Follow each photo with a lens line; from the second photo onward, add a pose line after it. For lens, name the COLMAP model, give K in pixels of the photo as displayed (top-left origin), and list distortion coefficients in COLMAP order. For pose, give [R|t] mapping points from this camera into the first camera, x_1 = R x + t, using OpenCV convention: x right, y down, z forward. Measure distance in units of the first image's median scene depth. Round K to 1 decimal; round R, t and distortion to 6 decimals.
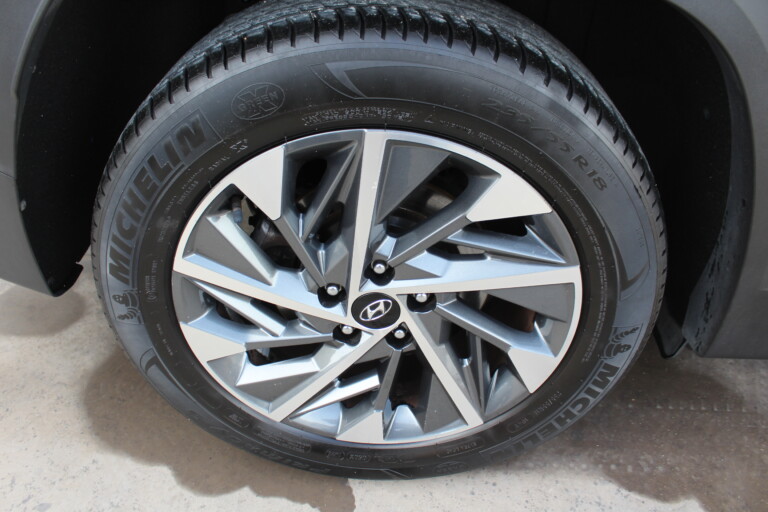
lens RADIAL K [[644.9, 0, 384.0], [0, 644.9, 256.0], [0, 0, 1]] dist [-0.175220, 0.159585]
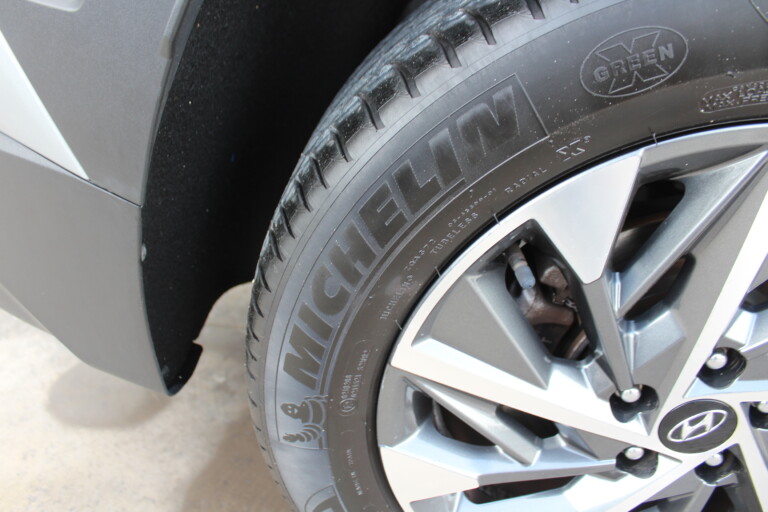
lens RADIAL K [[644.9, 0, 384.0], [0, 644.9, 256.0], [0, 0, 1]] dist [-0.175220, 0.159585]
pose [[0.998613, 0.005600, -0.052344, -0.322428], [-0.010309, 0.995877, -0.090132, -0.026617], [0.051624, 0.090546, 0.994553, 0.408068]]
